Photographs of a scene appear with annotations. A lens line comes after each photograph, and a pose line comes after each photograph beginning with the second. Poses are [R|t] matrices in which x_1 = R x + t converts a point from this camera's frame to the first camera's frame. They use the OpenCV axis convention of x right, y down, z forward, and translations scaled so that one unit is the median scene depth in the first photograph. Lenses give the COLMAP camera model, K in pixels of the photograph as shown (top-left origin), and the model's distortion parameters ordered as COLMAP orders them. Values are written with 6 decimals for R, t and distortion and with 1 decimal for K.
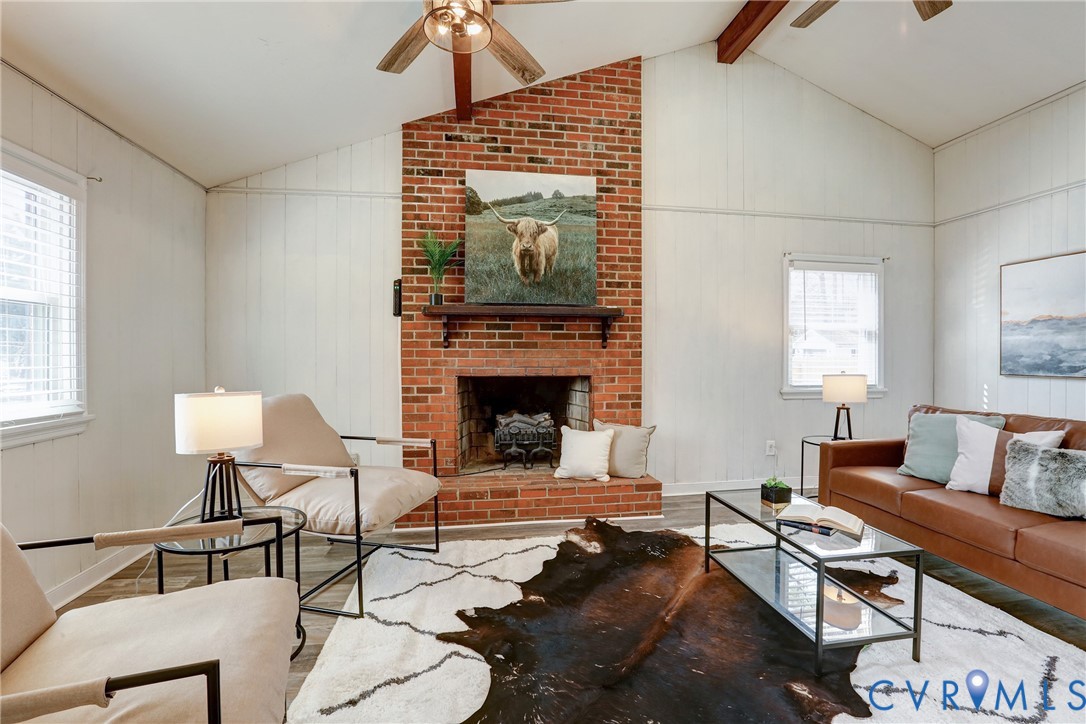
lens RADIAL K [[497.0, 0, 541.6], [0, 497.0, 363.1], [0, 0, 1]] dist [-0.001739, 0.005492]
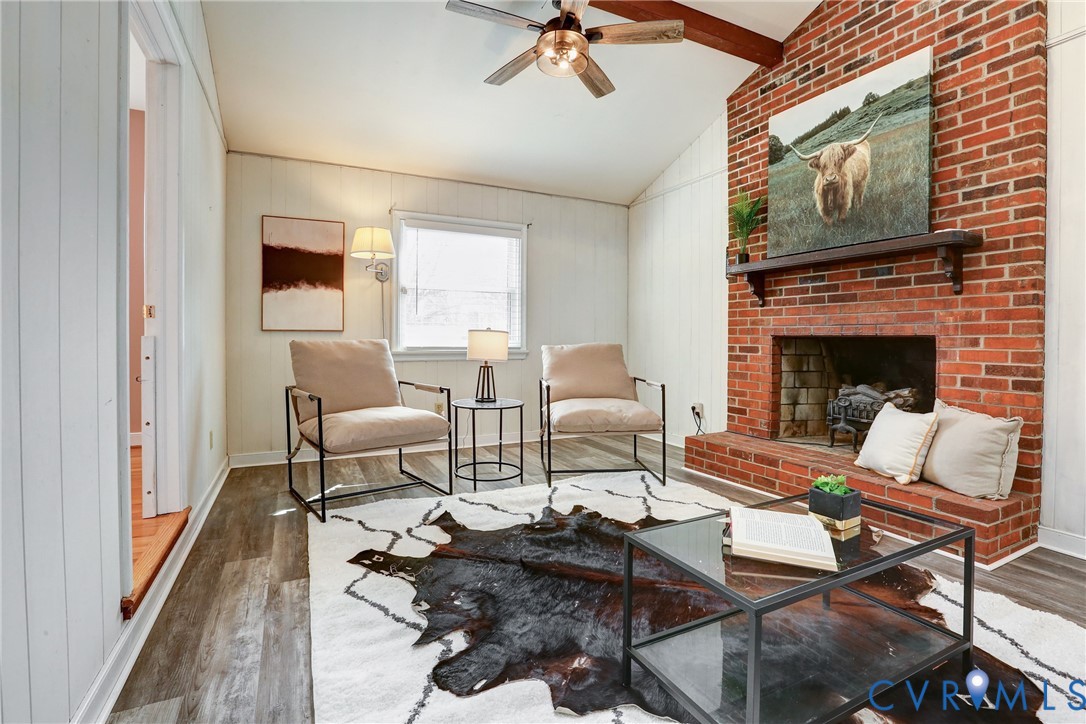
lens RADIAL K [[497.0, 0, 551.5], [0, 497.0, 344.1], [0, 0, 1]] dist [-0.001739, 0.005492]
pose [[0.344133, 0.014067, -0.938815, 0.586965], [-0.011423, 0.999876, 0.010795, 0.036993], [0.938851, 0.007009, 0.344252, 0.275062]]
